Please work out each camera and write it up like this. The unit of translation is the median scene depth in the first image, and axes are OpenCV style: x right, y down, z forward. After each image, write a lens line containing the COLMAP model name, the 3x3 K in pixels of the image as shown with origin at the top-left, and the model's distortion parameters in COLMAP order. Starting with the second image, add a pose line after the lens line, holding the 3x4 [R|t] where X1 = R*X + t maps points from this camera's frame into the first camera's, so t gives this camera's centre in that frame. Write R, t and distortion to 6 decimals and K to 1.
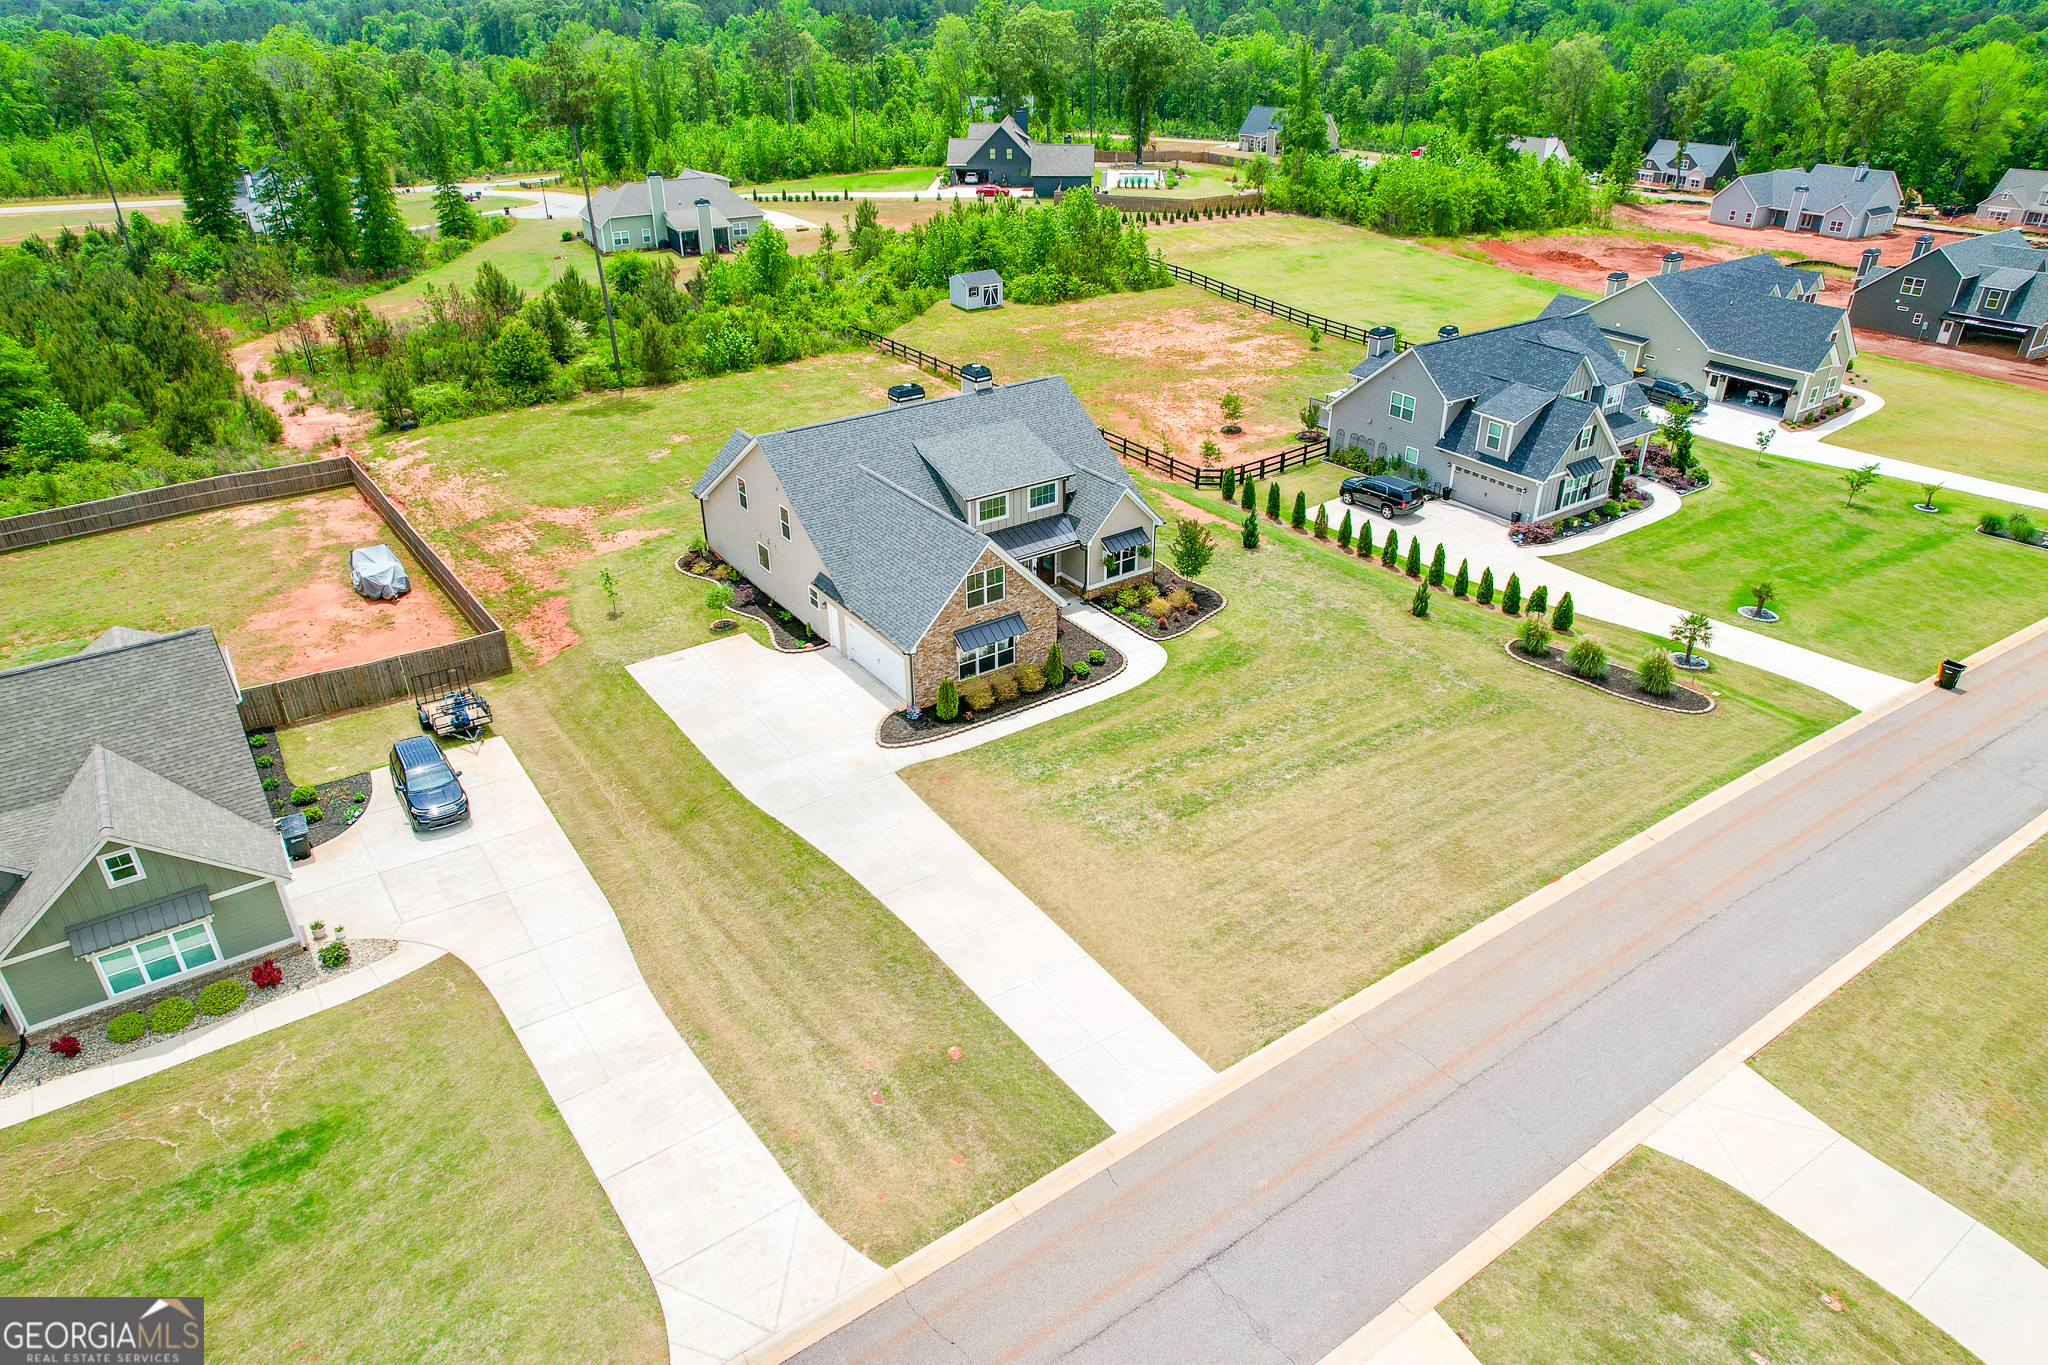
lens RADIAL K [[1306.5, 0, 1027.4], [0, 1306.5, 683.2], [0, 0, 1]] dist [-0.078656, 0.072517]
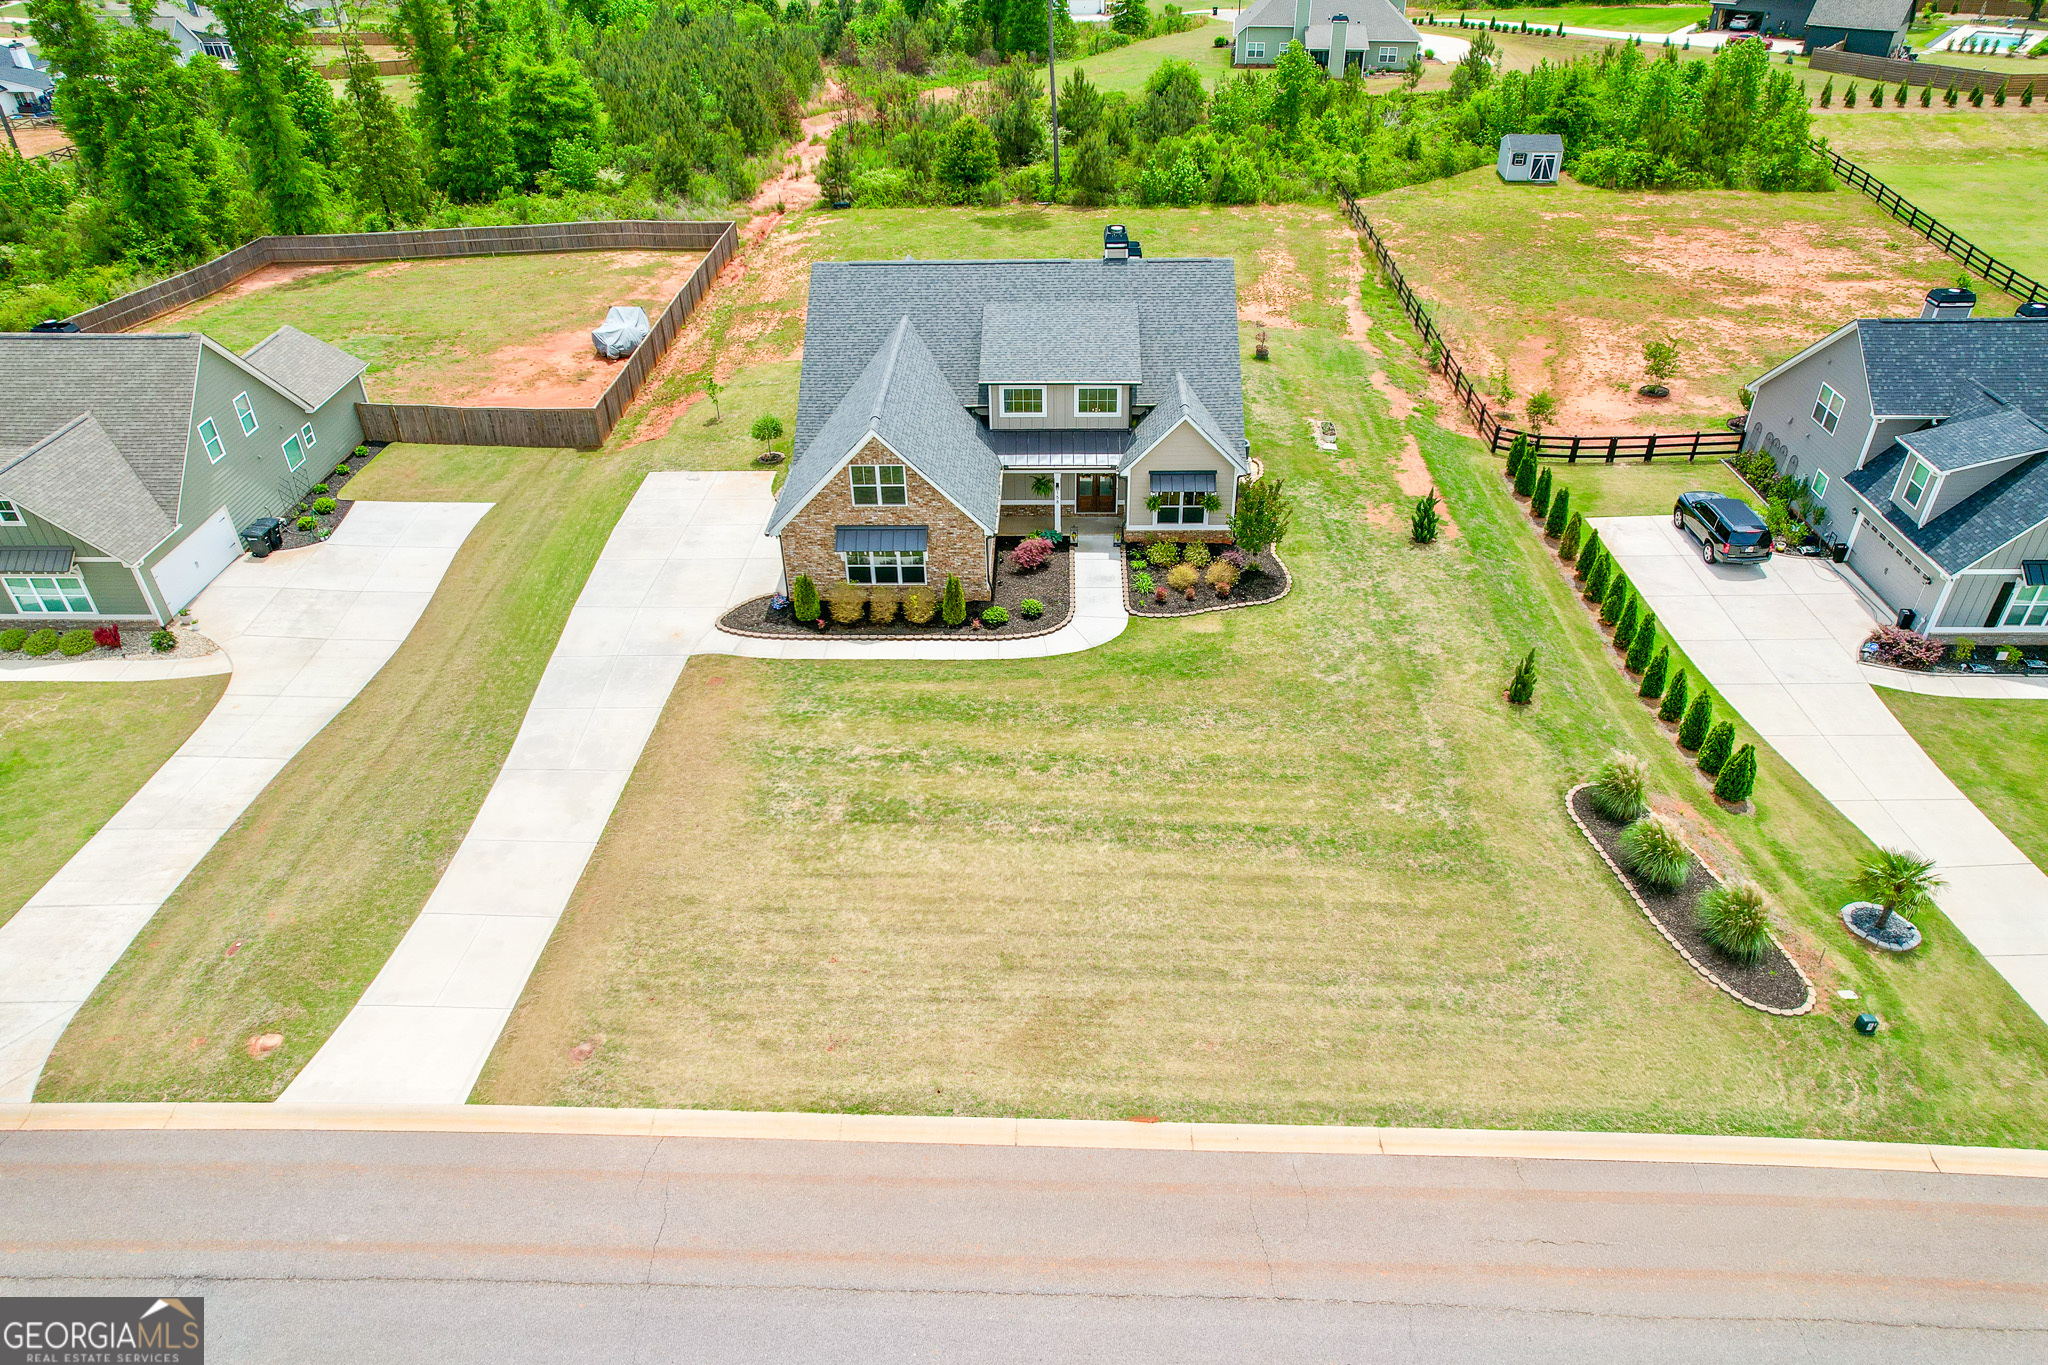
lens RADIAL K [[1333.0, 0, 1026.2], [0, 1333.0, 686.0], [0, 0, 1]] dist [-0.081558, 0.073971]
pose [[0.802765, 0.333948, -0.494012, 0.438625], [-0.276461, 0.942484, 0.187864, -0.119260], [0.528335, -0.014235, 0.848917, 0.278269]]
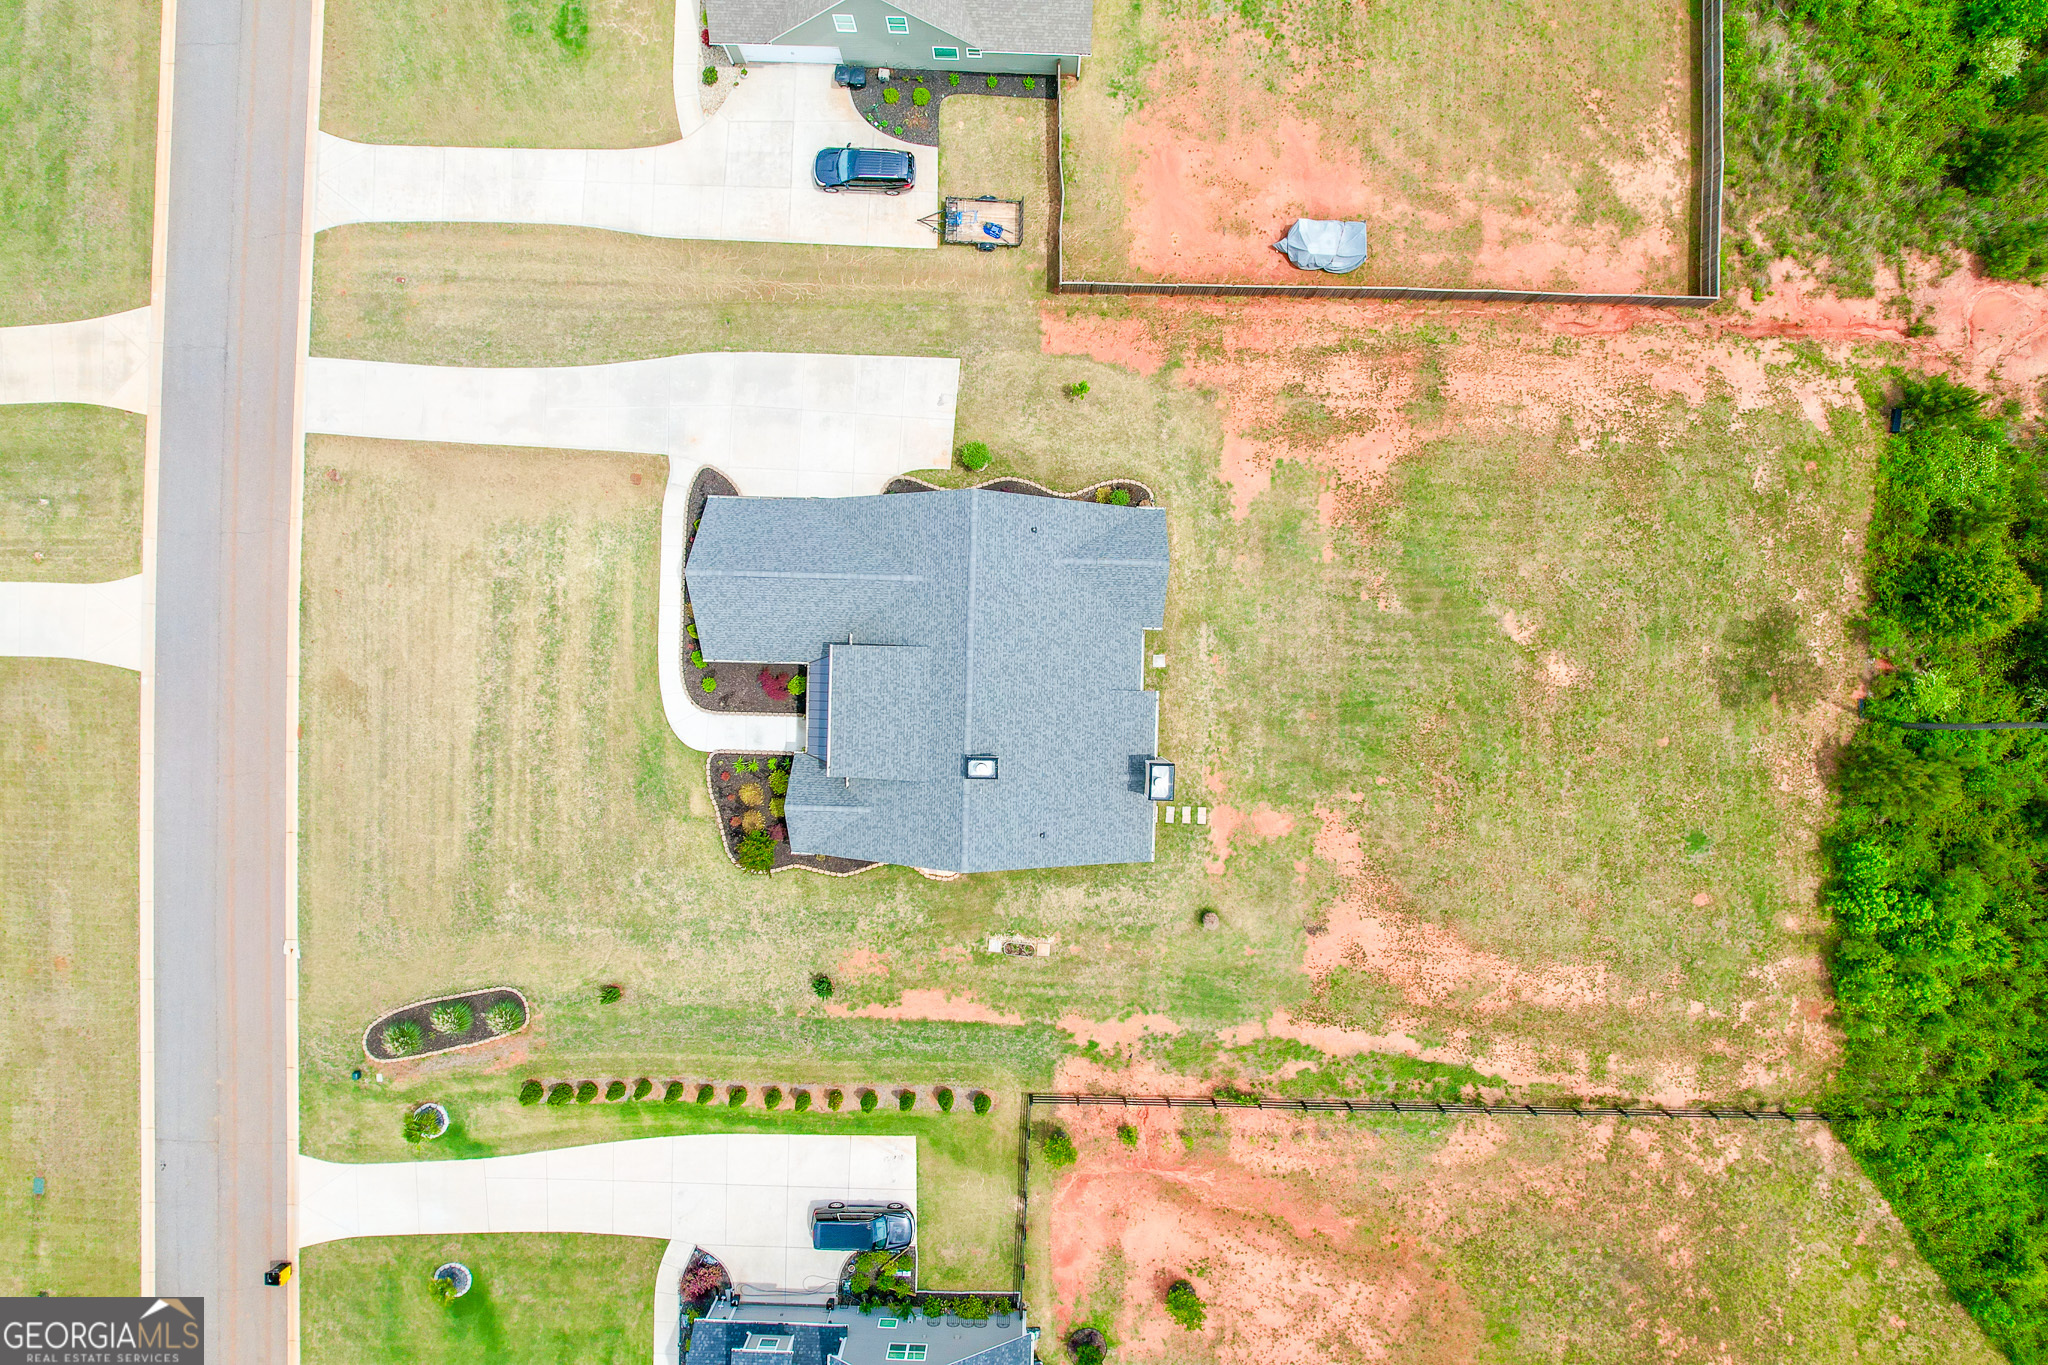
lens RADIAL K [[1306.5, 0, 1027.4], [0, 1306.5, 683.2], [0, 0, 1]] dist [-0.078656, 0.072517]
pose [[-0.596989, 0.802244, 0.002815, -0.111550], [-0.388157, -0.291914, 0.874140, -1.055960], [0.702095, 0.520760, 0.485666, 0.592177]]
